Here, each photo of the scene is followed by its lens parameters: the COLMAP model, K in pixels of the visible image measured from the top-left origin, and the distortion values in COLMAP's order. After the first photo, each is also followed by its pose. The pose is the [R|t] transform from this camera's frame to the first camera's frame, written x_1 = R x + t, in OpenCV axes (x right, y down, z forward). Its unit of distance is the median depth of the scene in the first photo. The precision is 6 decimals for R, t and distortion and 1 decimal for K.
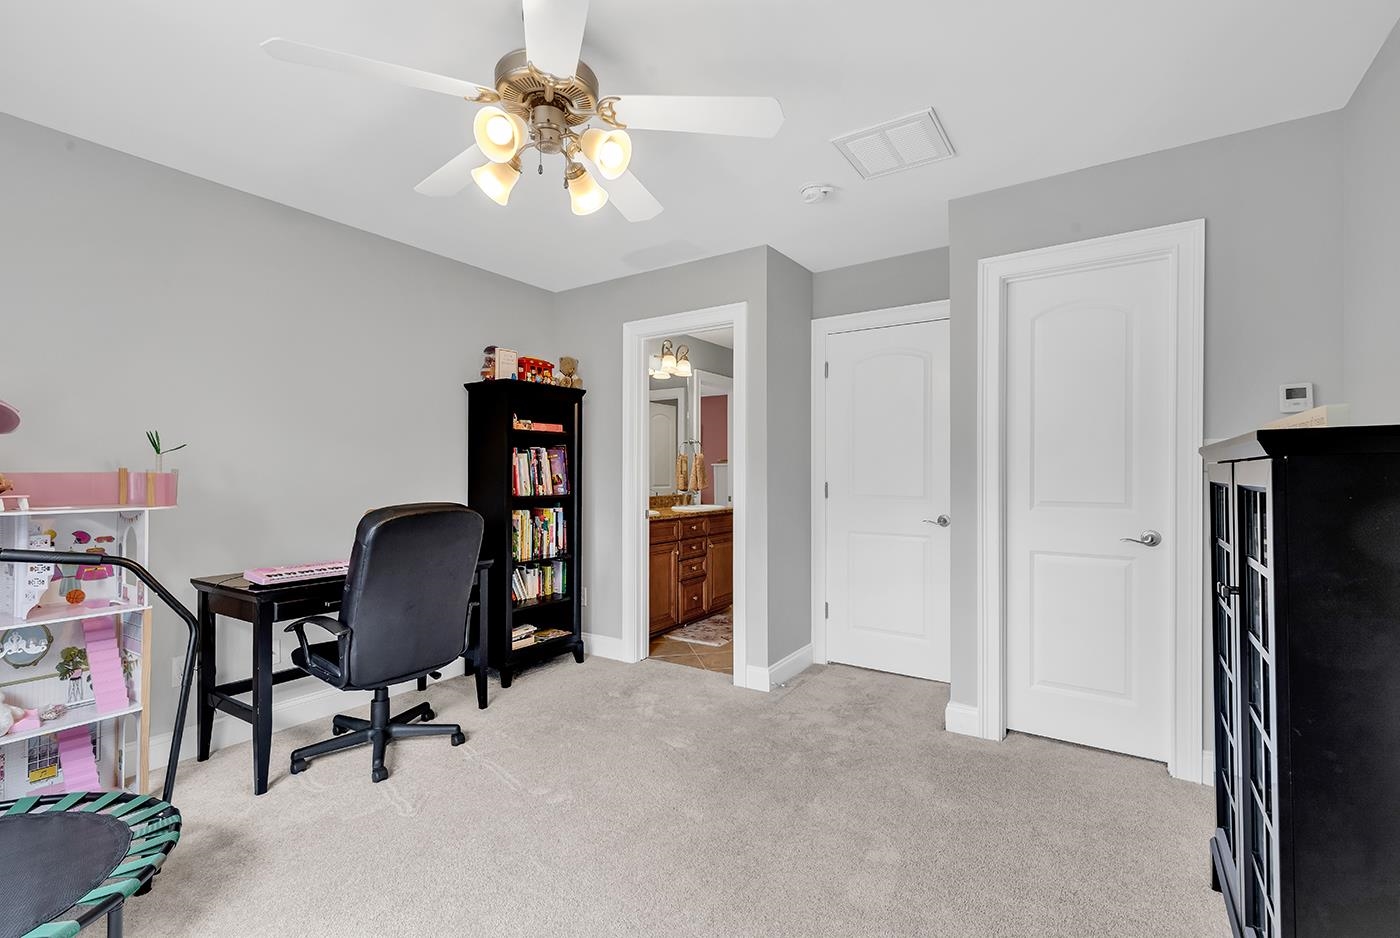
lens RADIAL K [[634.7, 0, 709.5], [0, 634.7, 468.9], [0, 0, 1]] dist [0.009256, 0.000115]
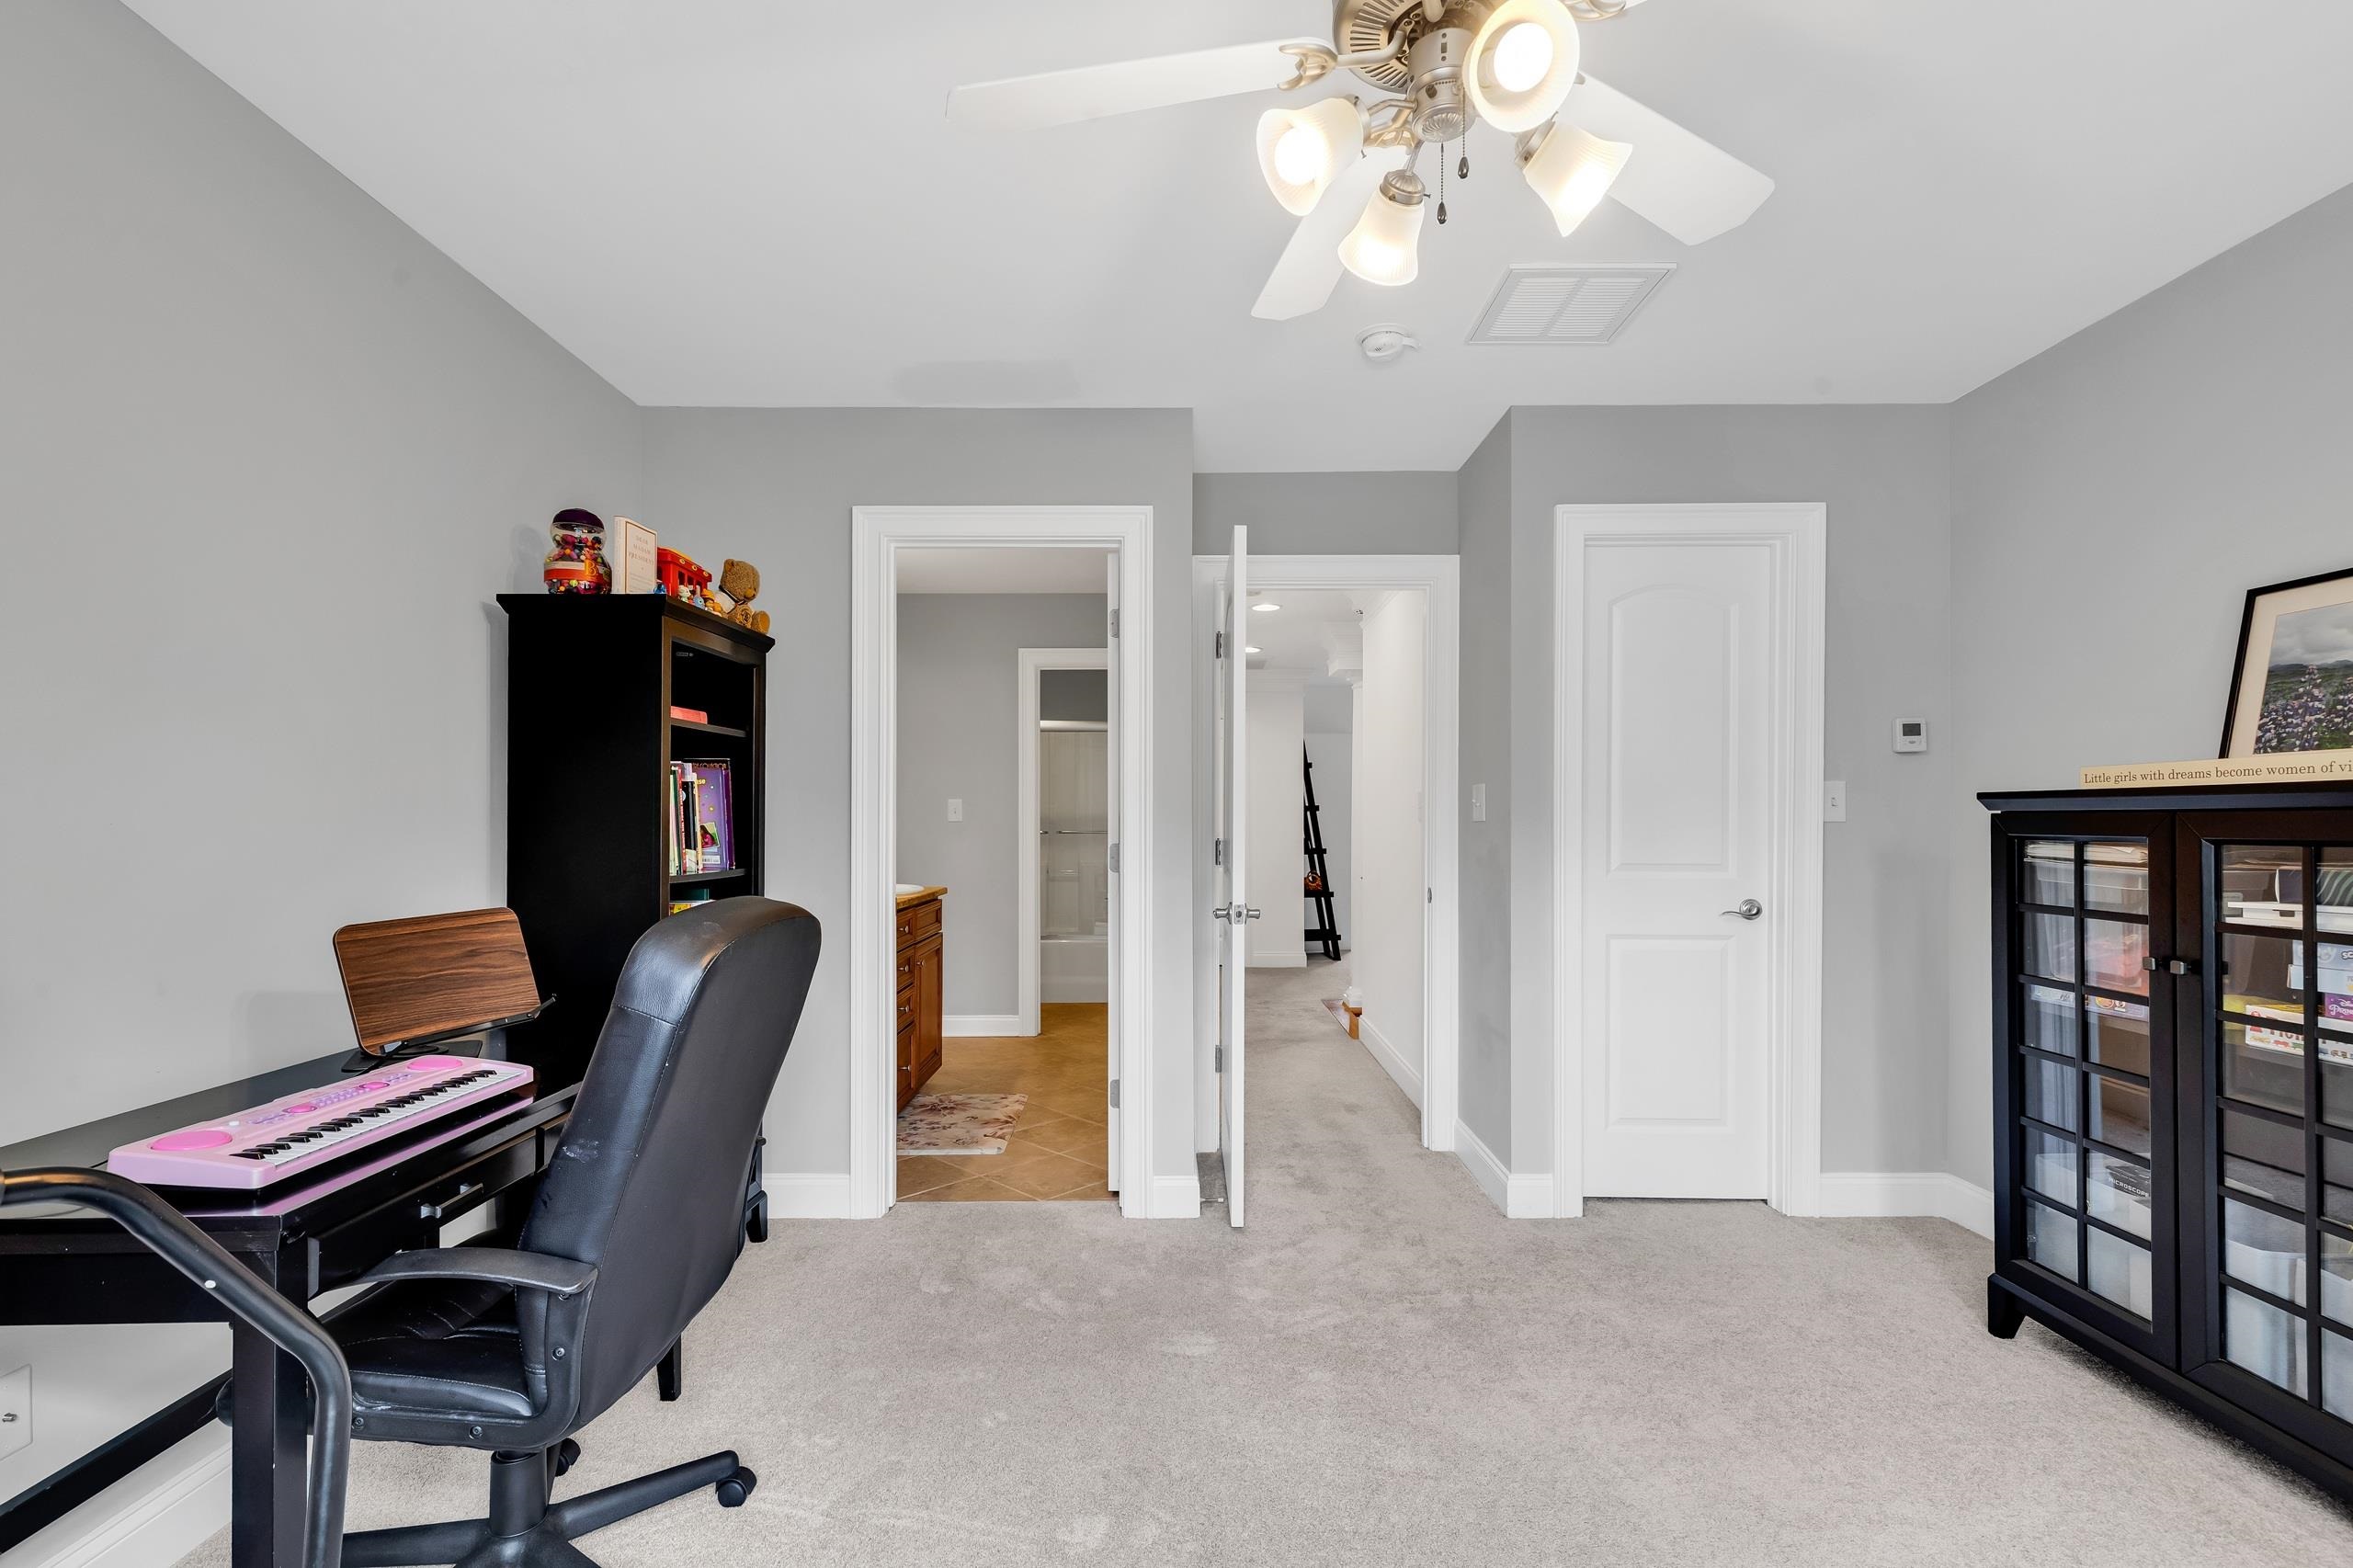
lens RADIAL K [[1066.7, 0, 1200.6], [0, 1066.7, 816.9], [0, 0, 1]] dist [0.009256, 0.000115]
pose [[0.833048, 0.004827, 0.553180, -0.403947], [-0.006076, 0.999981, 0.000424, 0.001261], [-0.553168, -0.003714, 0.833061, 0.213618]]
